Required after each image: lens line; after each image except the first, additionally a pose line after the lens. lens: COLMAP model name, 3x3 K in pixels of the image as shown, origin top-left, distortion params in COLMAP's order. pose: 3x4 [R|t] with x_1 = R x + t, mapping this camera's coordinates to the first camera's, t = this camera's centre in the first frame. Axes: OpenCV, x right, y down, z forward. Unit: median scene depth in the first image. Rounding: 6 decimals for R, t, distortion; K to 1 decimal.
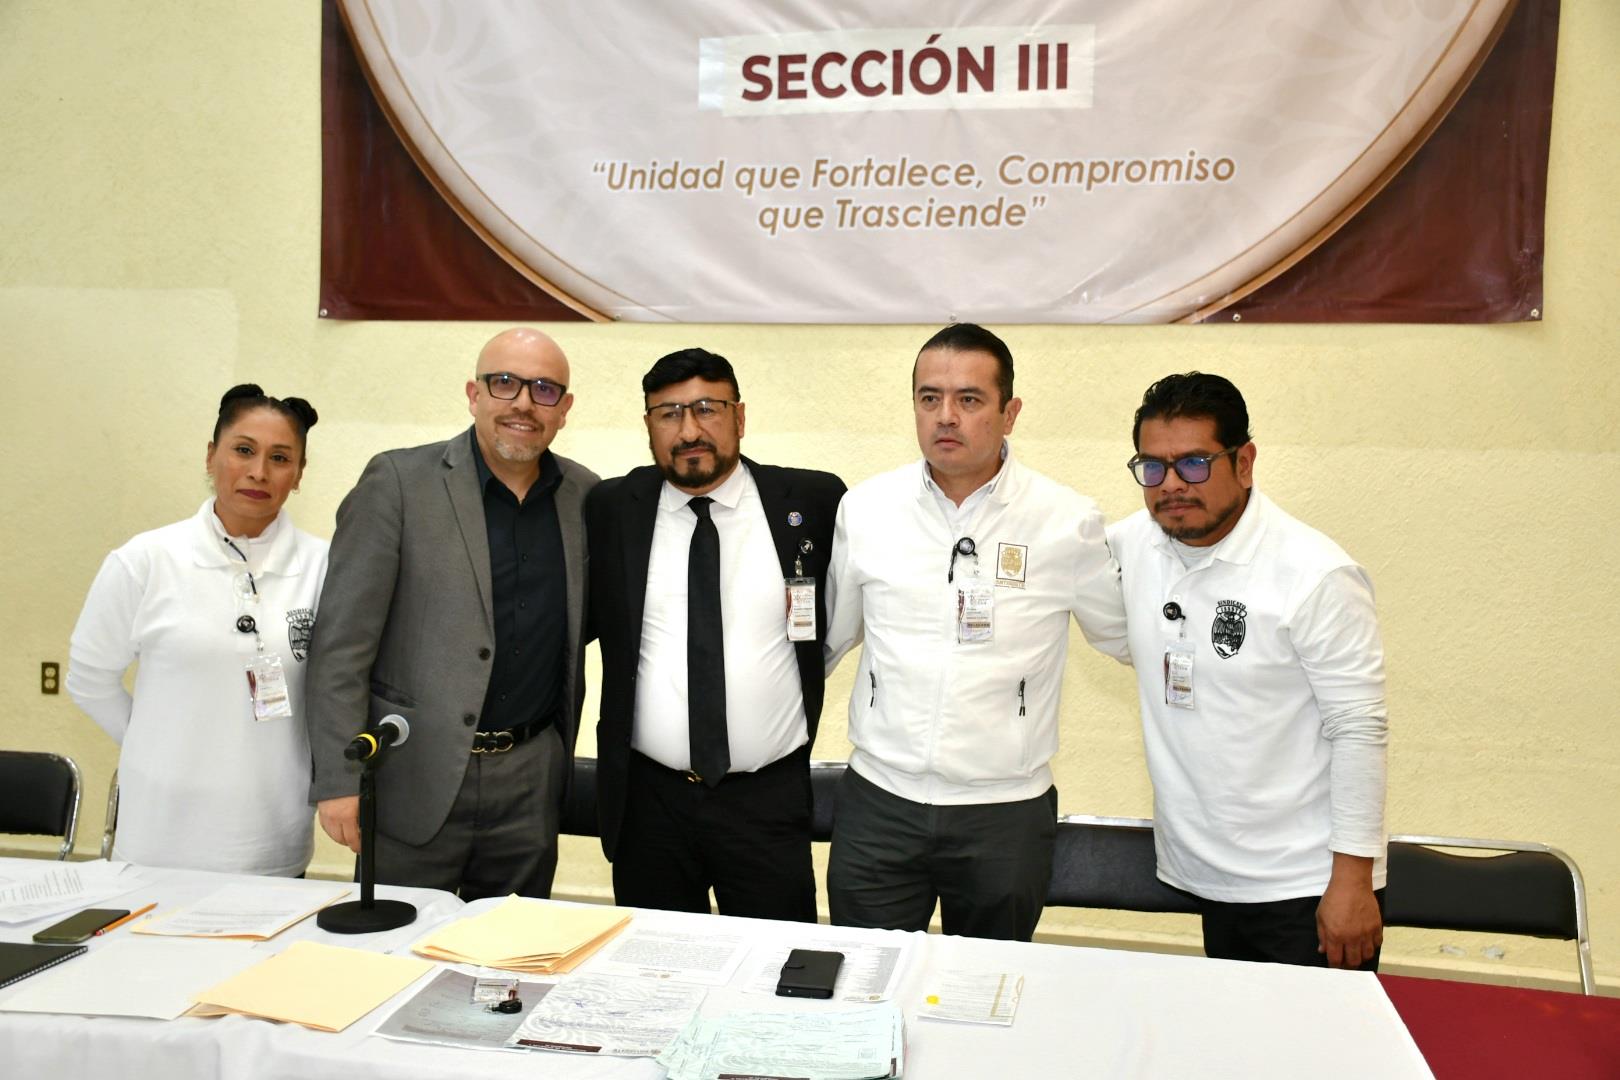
lens RADIAL K [[1638.2, 0, 810.0], [0, 1638.2, 540.0], [0, 0, 1]] dist [-0.009201, 0.009364]
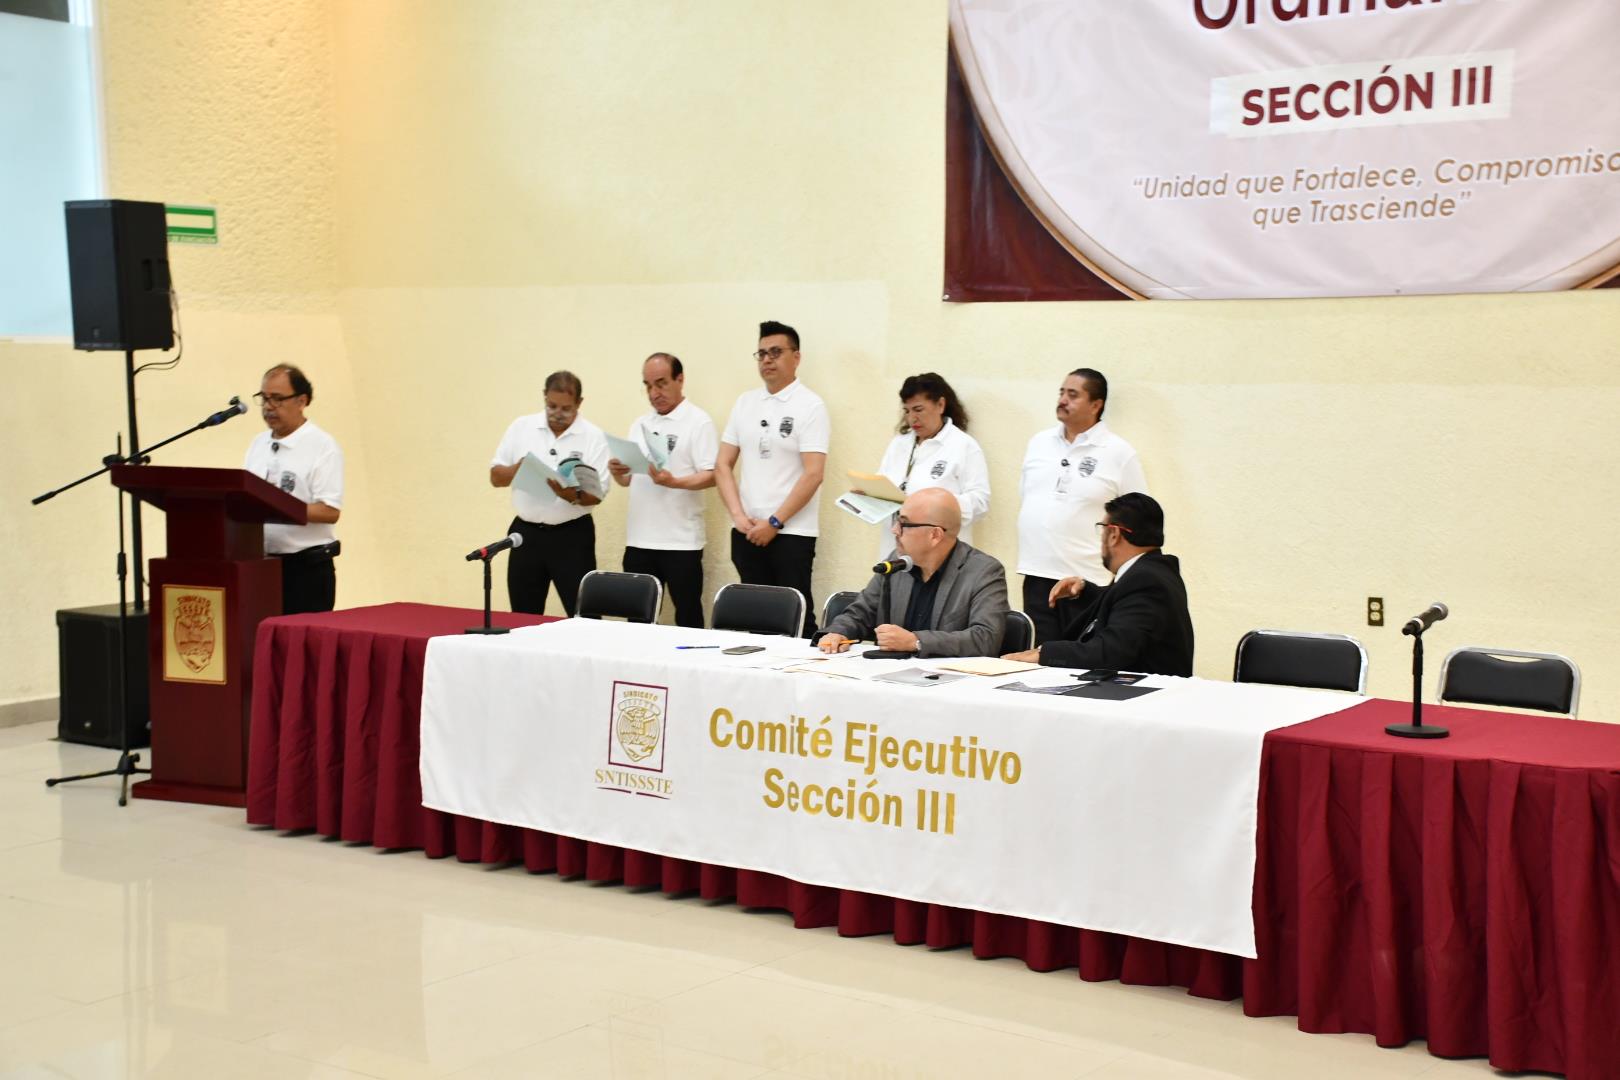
lens RADIAL K [[2373.8, 0, 810.0], [0, 2373.8, 540.0], [0, 0, 1]] dist [0.138739, 0.558626]
pose [[0.903697, 0.014677, -0.427920, 0.474137], [-0.002817, 0.999594, 0.028336, 0.005966], [0.428162, -0.024401, 0.903372, -0.880674]]
